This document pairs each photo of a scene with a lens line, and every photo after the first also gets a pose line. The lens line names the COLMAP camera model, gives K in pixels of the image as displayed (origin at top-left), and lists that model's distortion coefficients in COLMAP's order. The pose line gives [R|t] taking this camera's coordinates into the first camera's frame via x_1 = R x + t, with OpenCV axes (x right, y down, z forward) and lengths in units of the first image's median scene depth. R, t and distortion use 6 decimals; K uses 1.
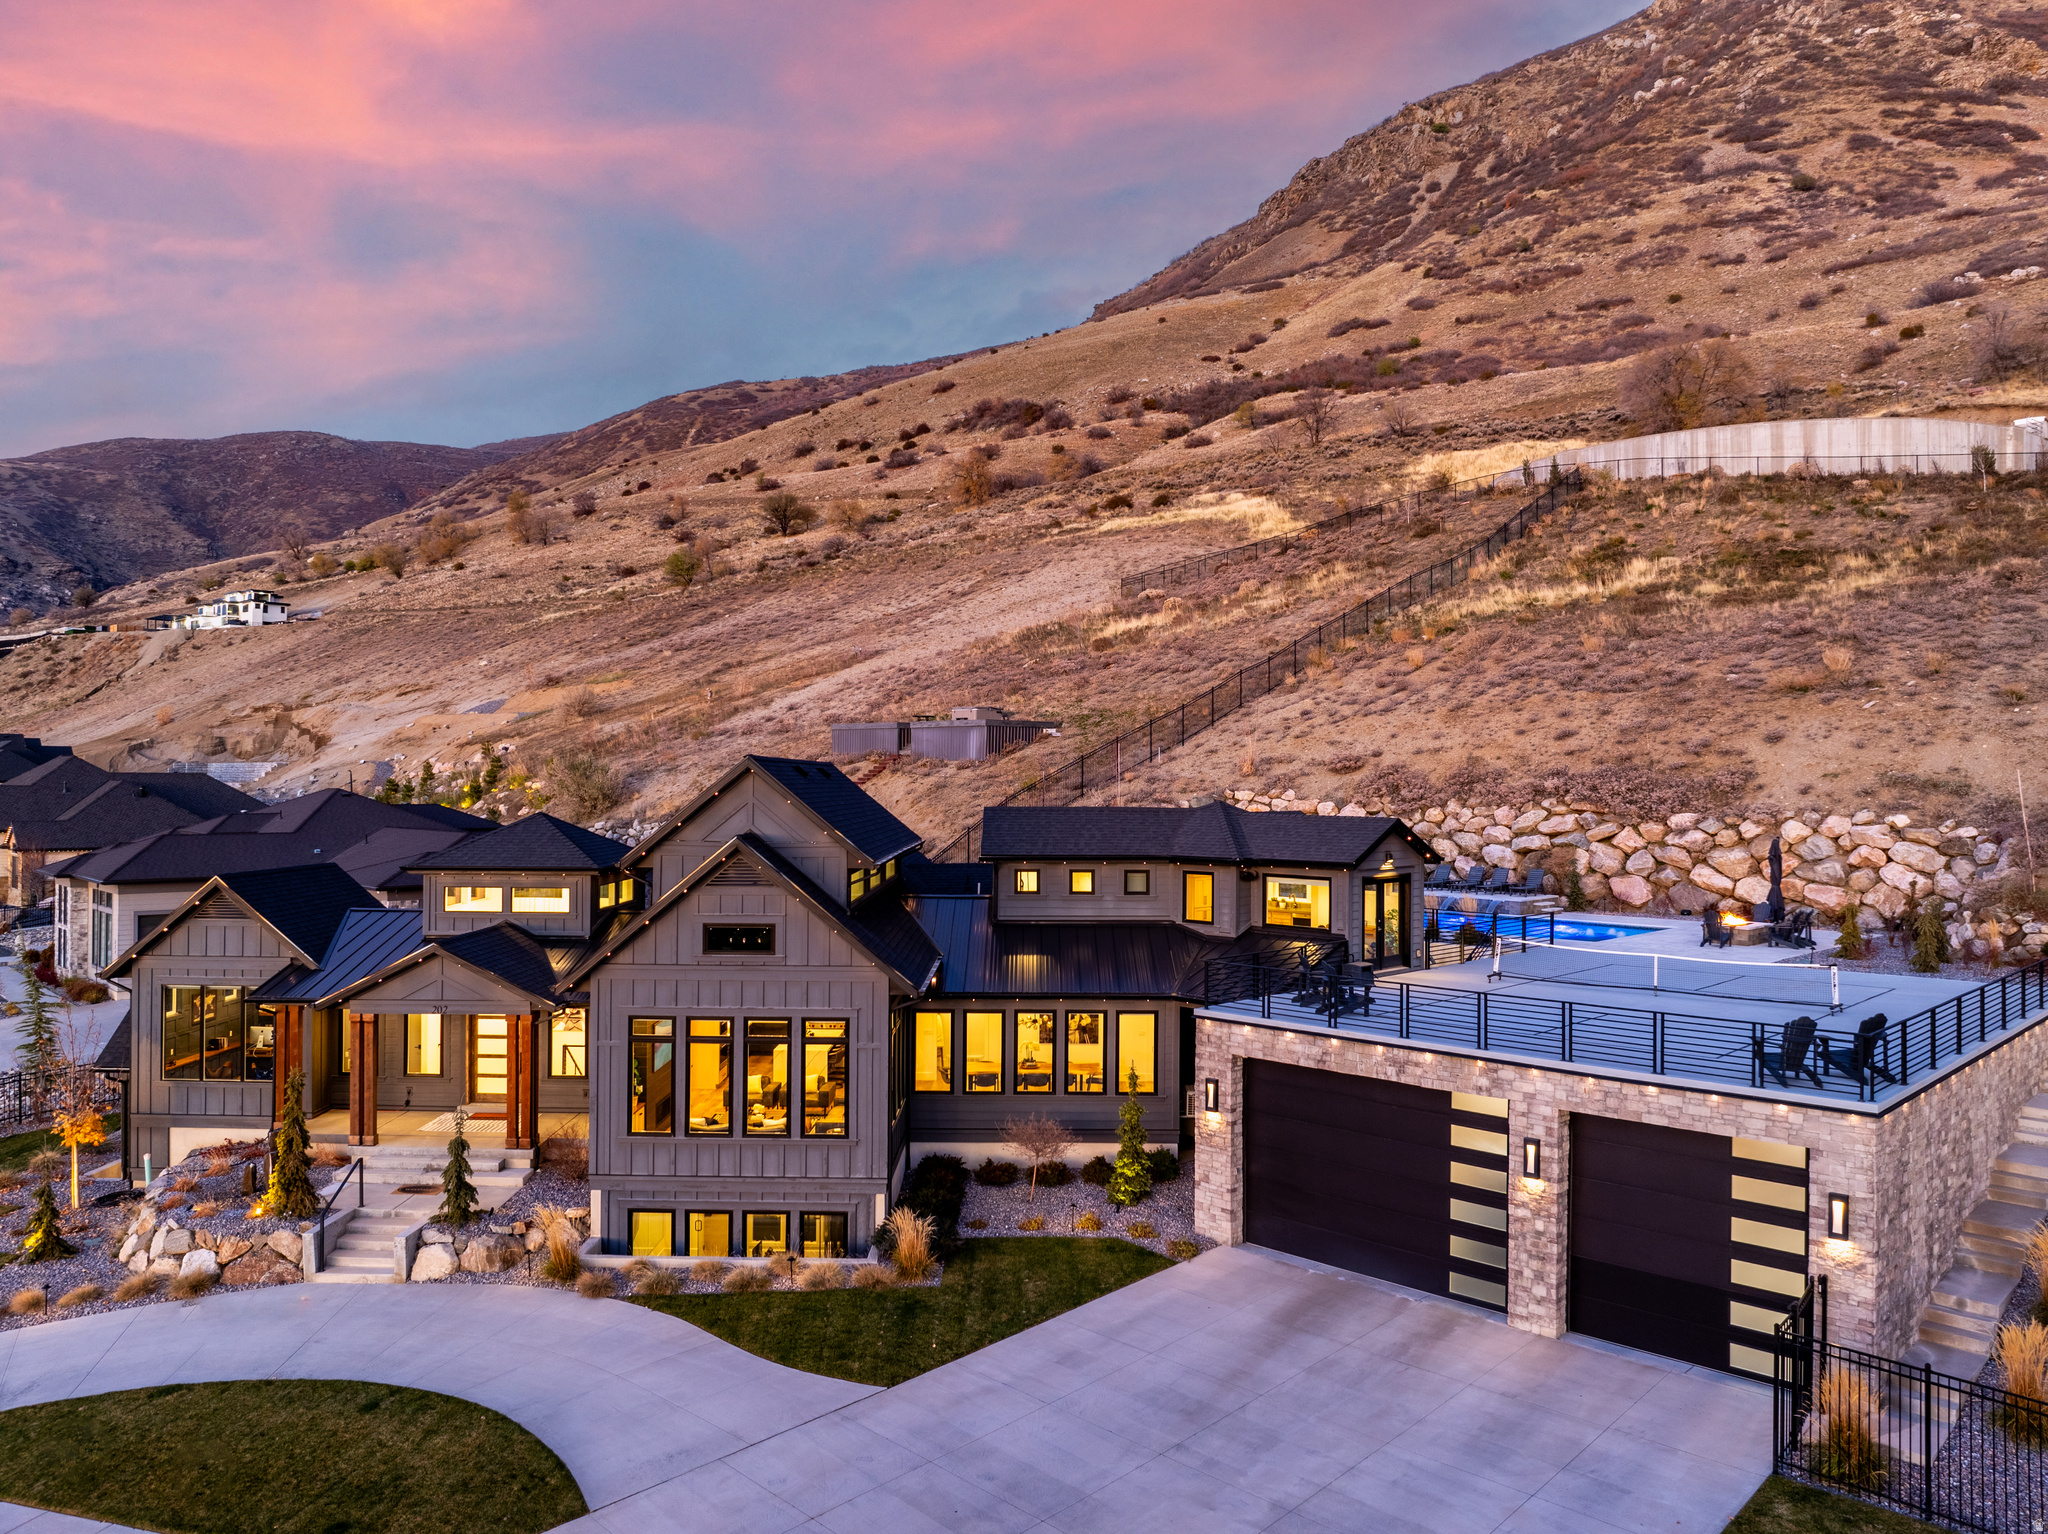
lens RADIAL K [[1494.7, 0, 1042.0], [0, 1494.7, 728.4], [0, 0, 1]] dist [-0.044129, 0.012495]
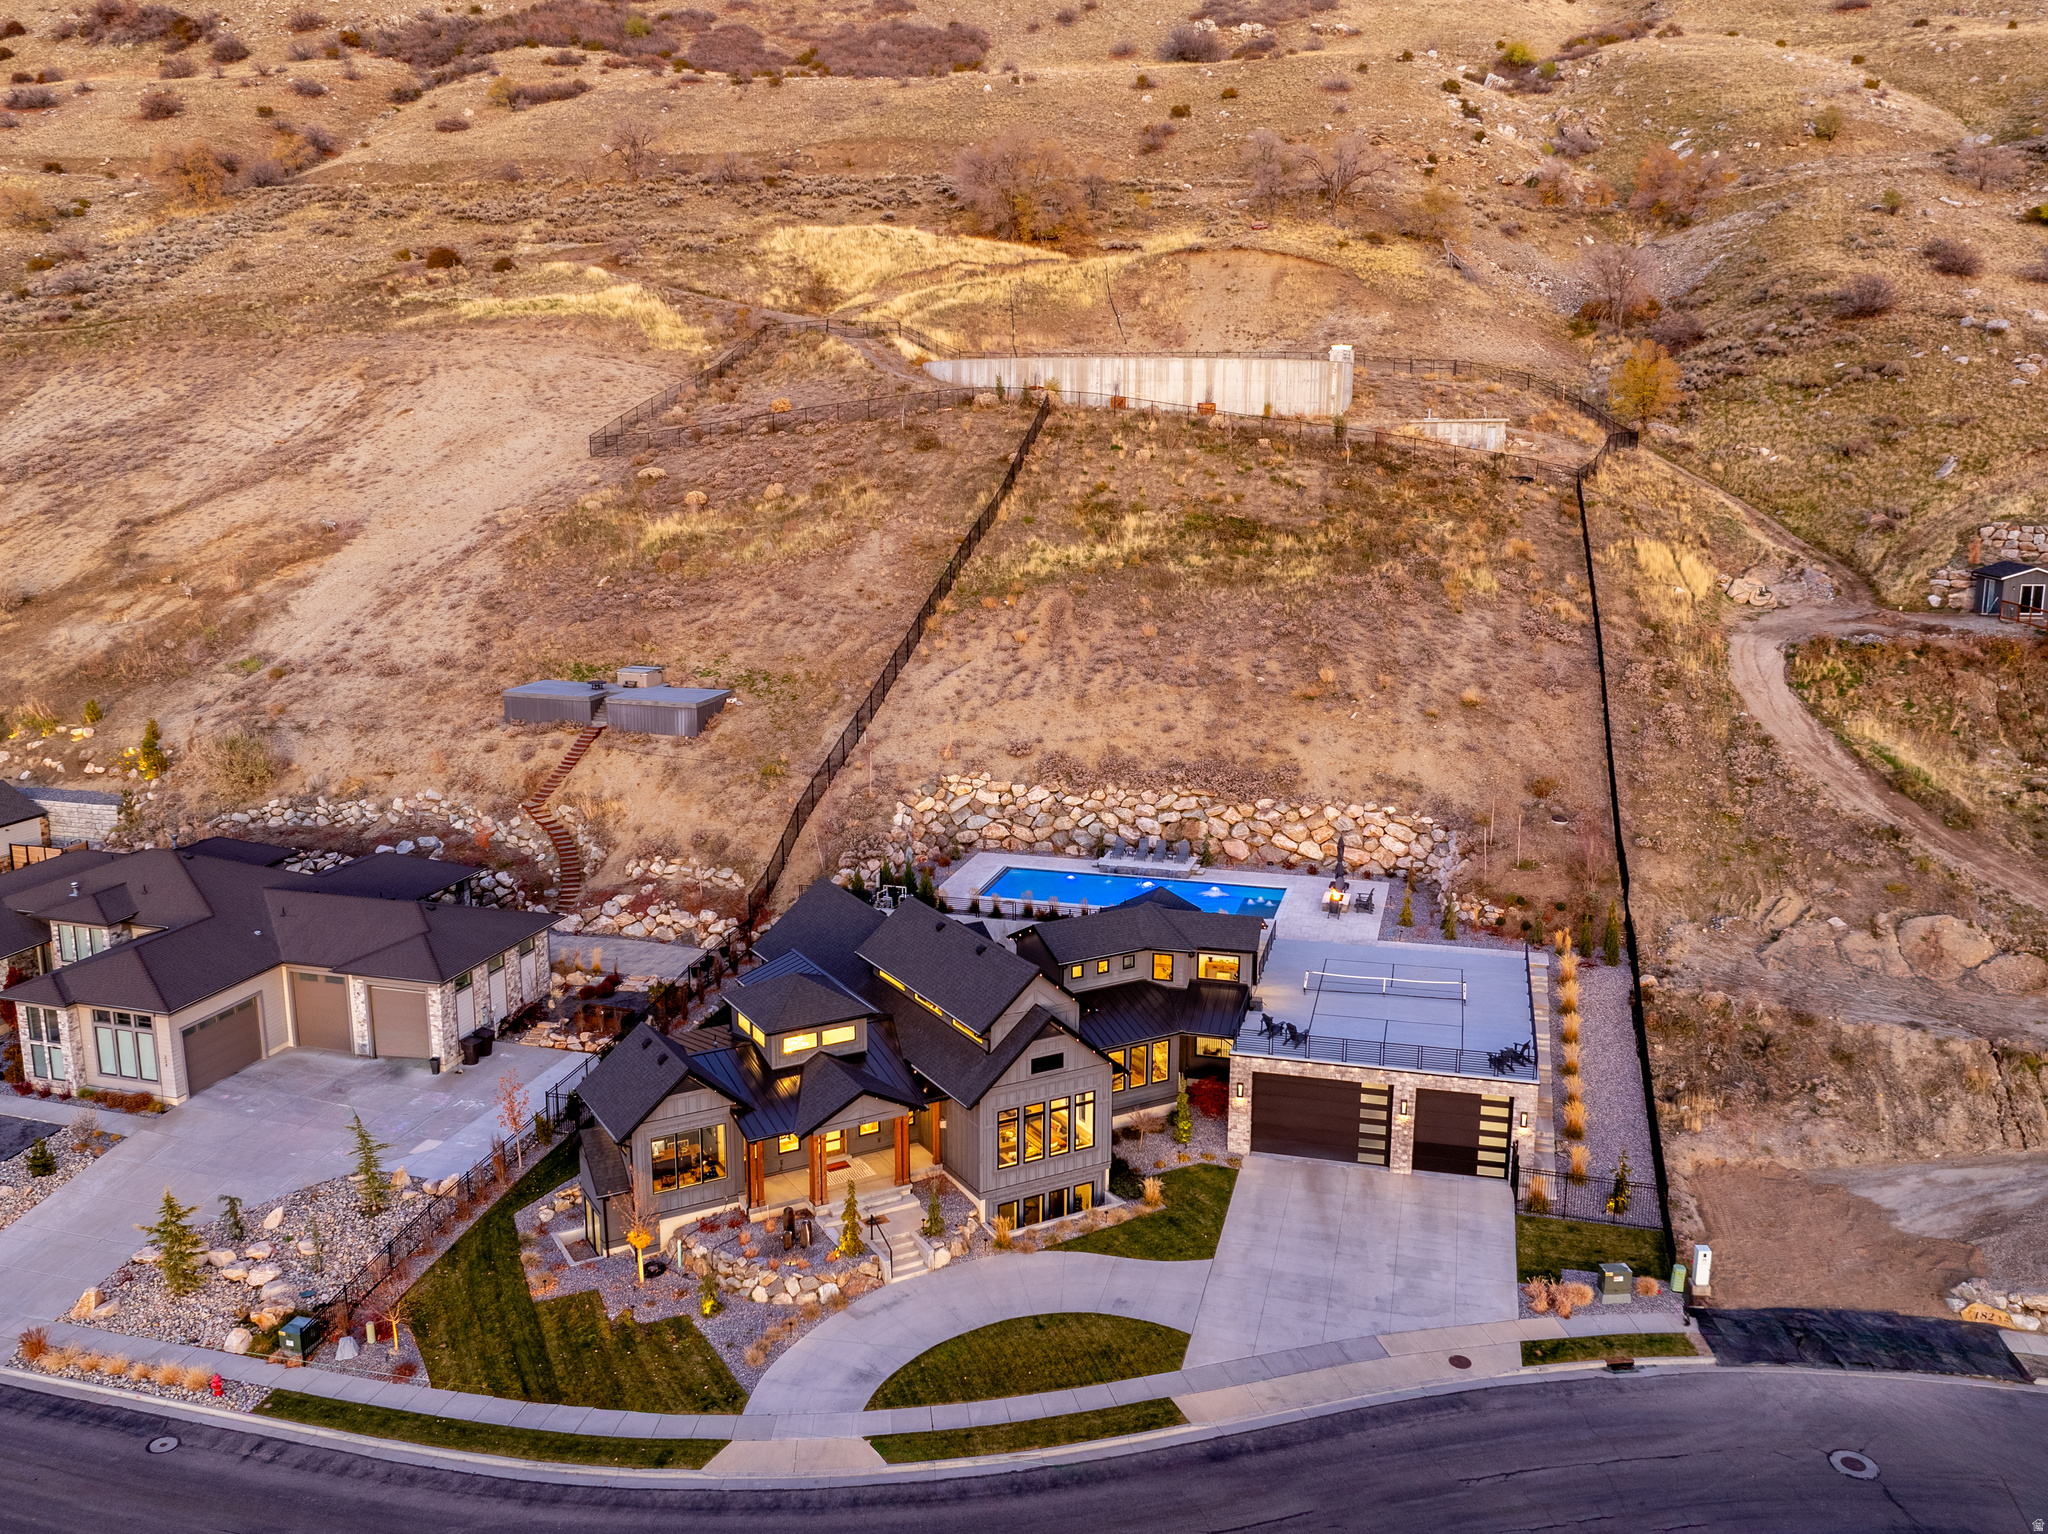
lens RADIAL K [[1715.6, 0, 1089.7], [0, 1715.6, 734.0], [0, 0, 1]] dist [-0.031872, -0.006909]
pose [[0.851329, -0.093425, 0.516247, -0.218293], [-0.025980, 0.975302, 0.219343, -0.132445], [-0.523989, -0.200145, 0.827875, -0.136427]]
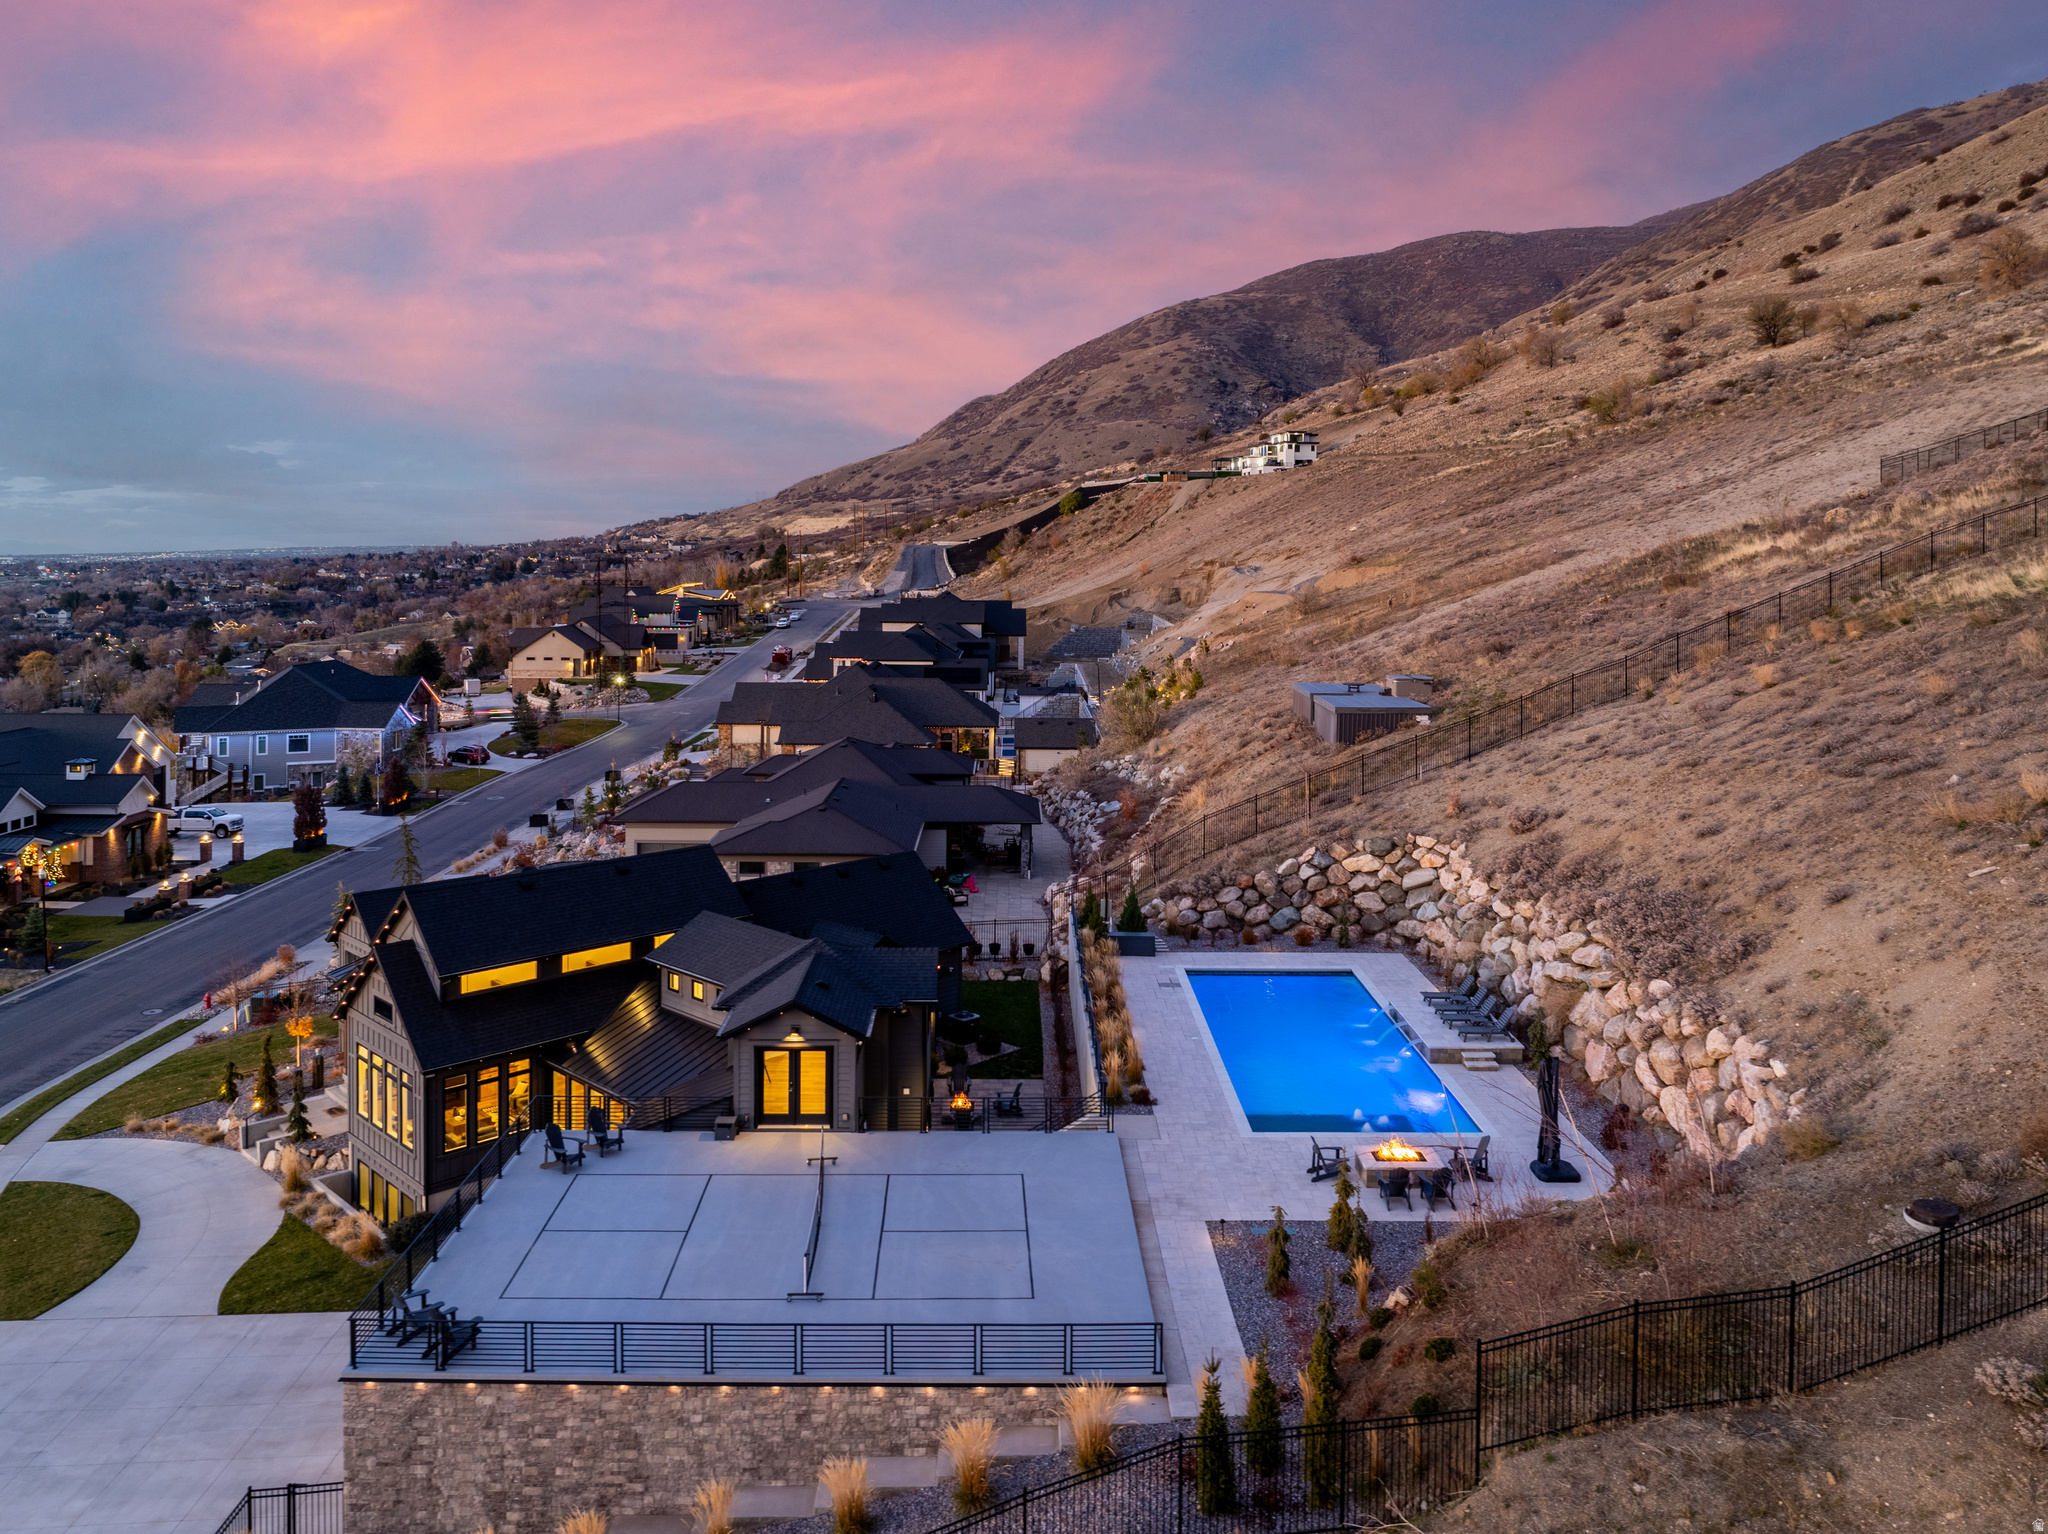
lens RADIAL K [[1524.7, 0, 1030.0], [0, 1524.7, 590.0], [0, 0, 1]] dist [-0.034208, -0.011675]
pose [[0.712472, 0.020294, -0.701407, 0.241860], [0.021595, 0.998474, 0.050825, -0.064373], [0.701368, -0.051359, 0.710947, 0.061975]]
